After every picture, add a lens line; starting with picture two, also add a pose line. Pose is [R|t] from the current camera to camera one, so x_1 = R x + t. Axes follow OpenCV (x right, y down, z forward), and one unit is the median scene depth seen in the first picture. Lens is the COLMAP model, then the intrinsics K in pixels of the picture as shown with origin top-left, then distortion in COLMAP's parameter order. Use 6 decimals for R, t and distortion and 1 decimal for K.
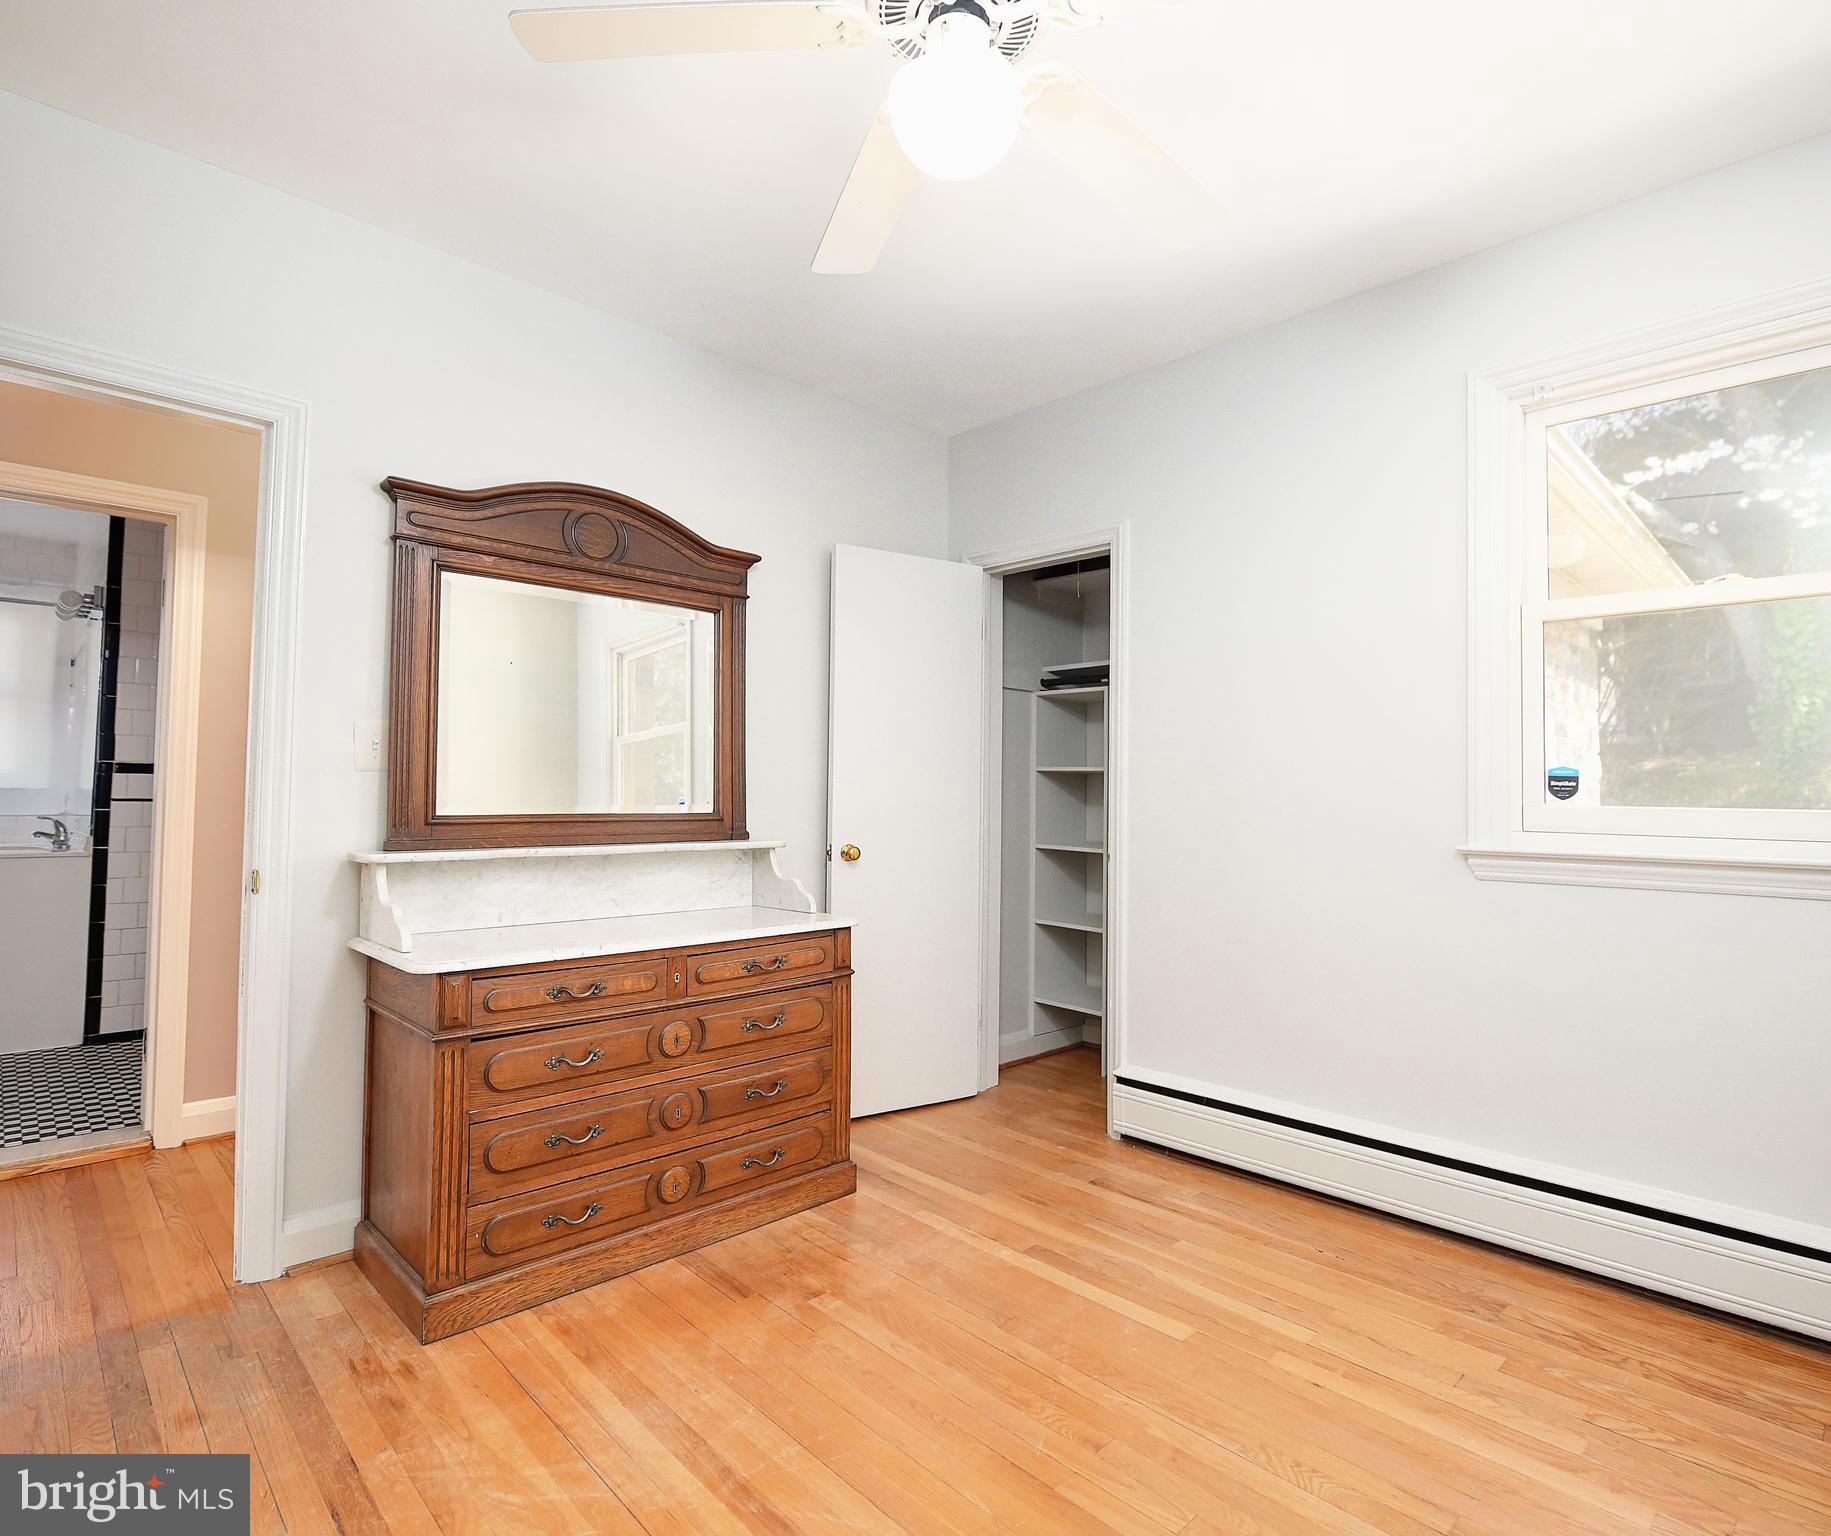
lens RADIAL K [[956.1, 0, 917.7], [0, 956.1, 767.7], [0, 0, 1]] dist [-0.005381, -0.000760]
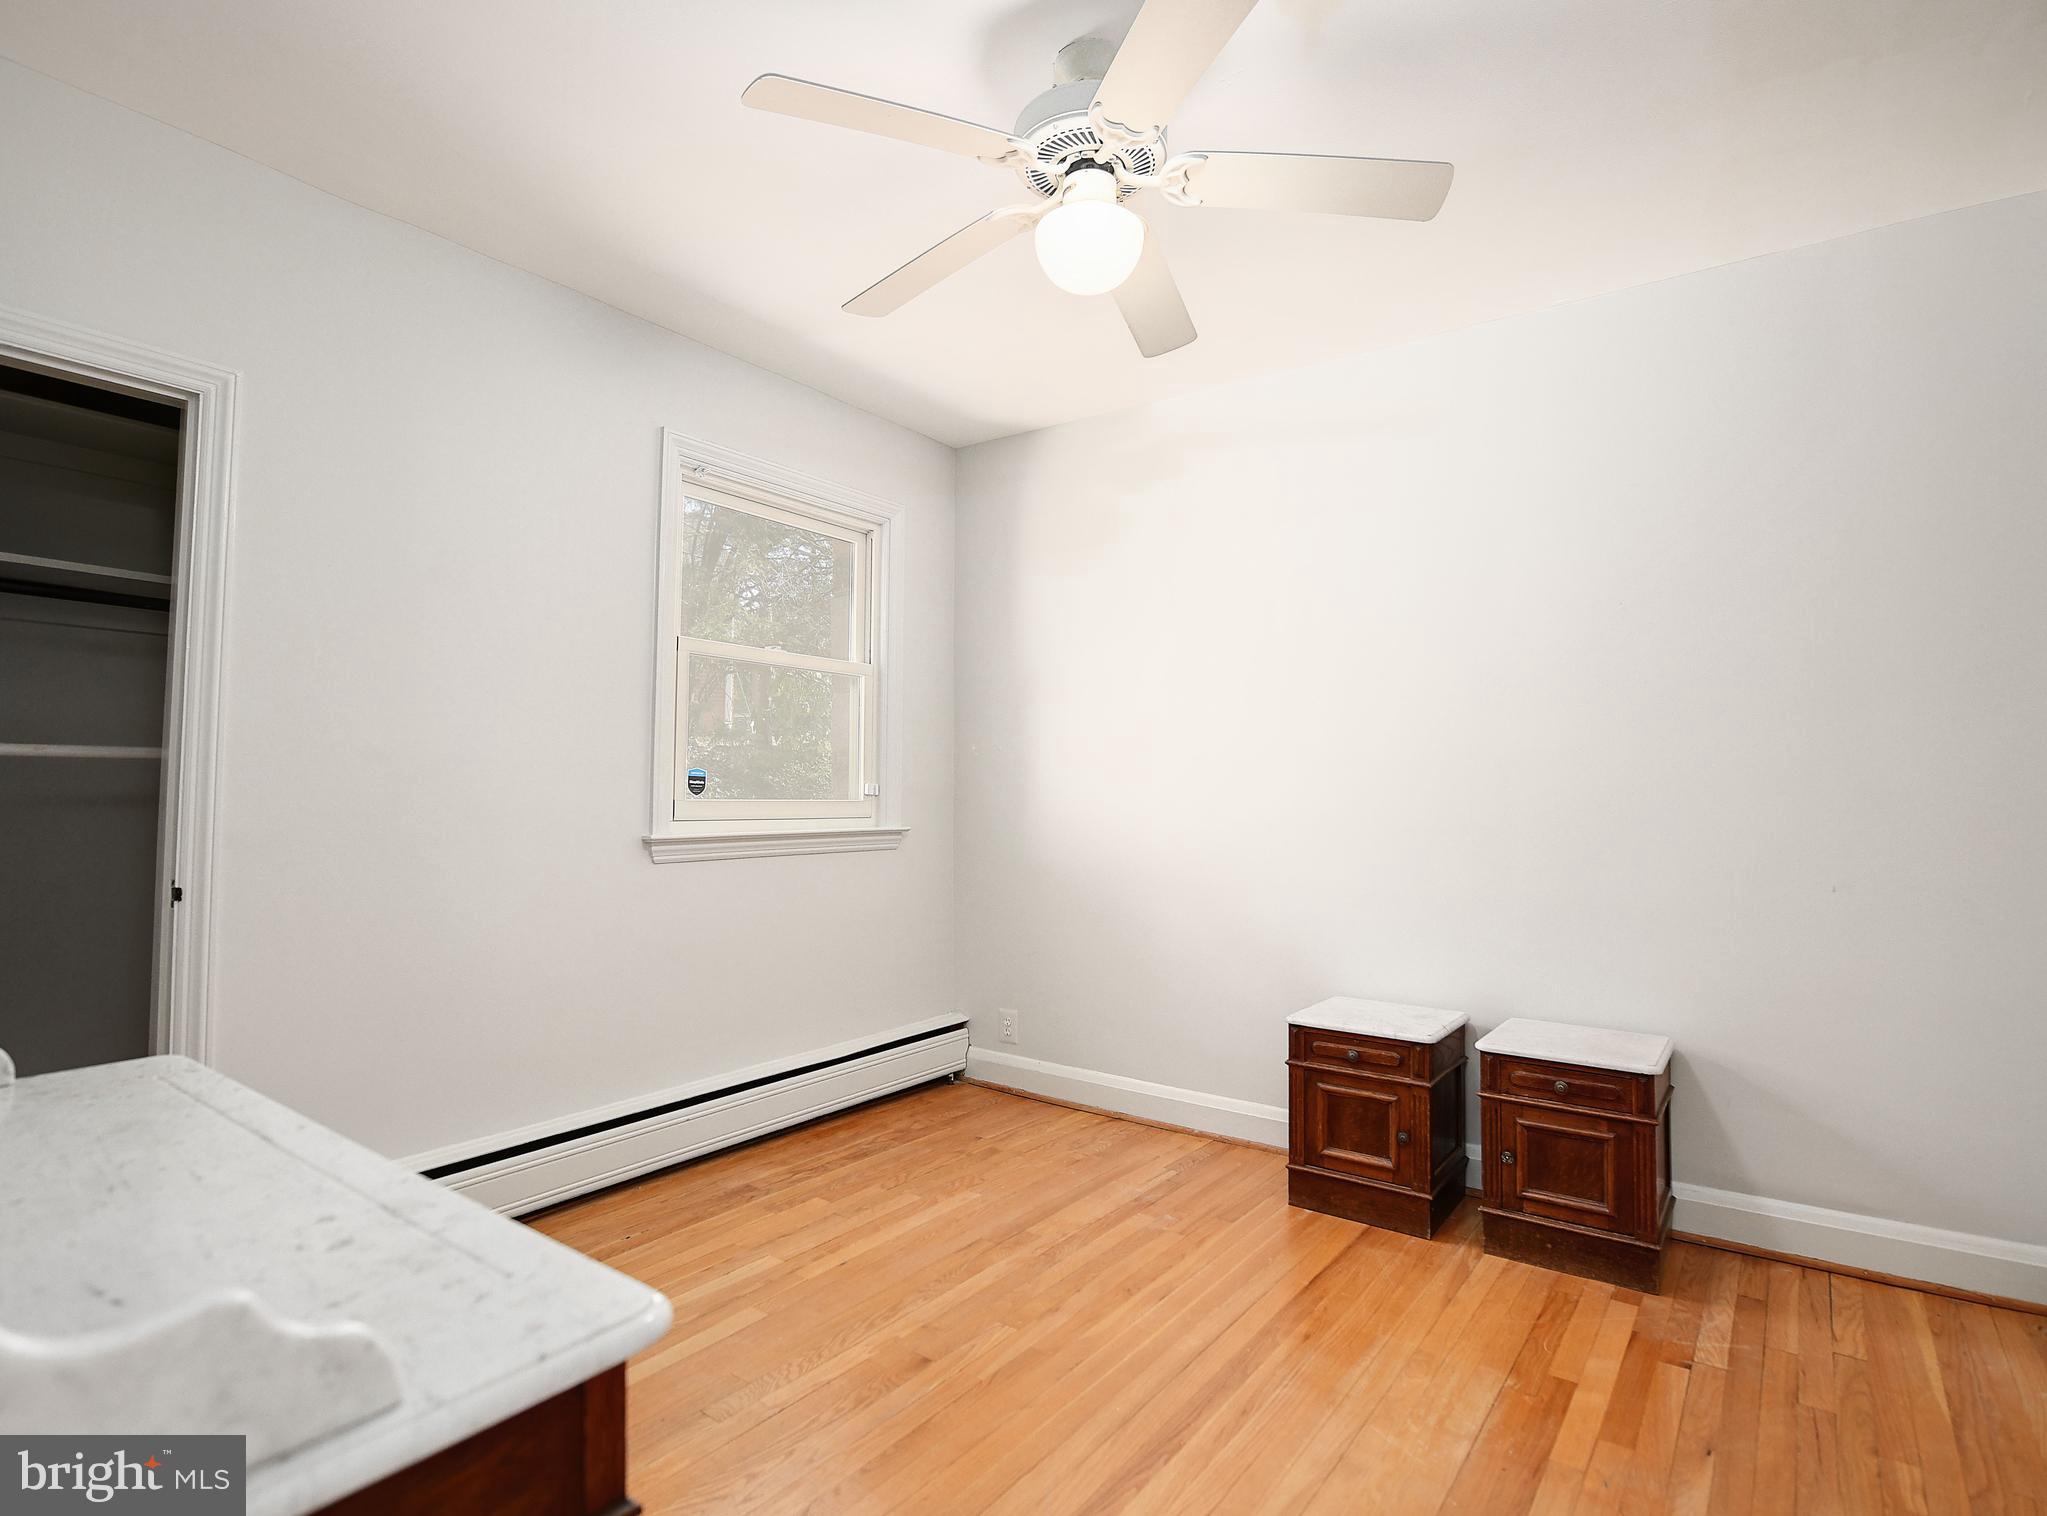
lens RADIAL K [[1035.1, 0, 1026.1], [0, 1035.1, 756.6], [0, 0, 1]] dist [0.000815, 0.000014]
pose [[-0.148194, 0.031120, 0.988469, -0.879614], [-0.028357, 0.998960, -0.035702, 0.022249], [-0.988552, -0.033321, -0.147157, 0.882605]]
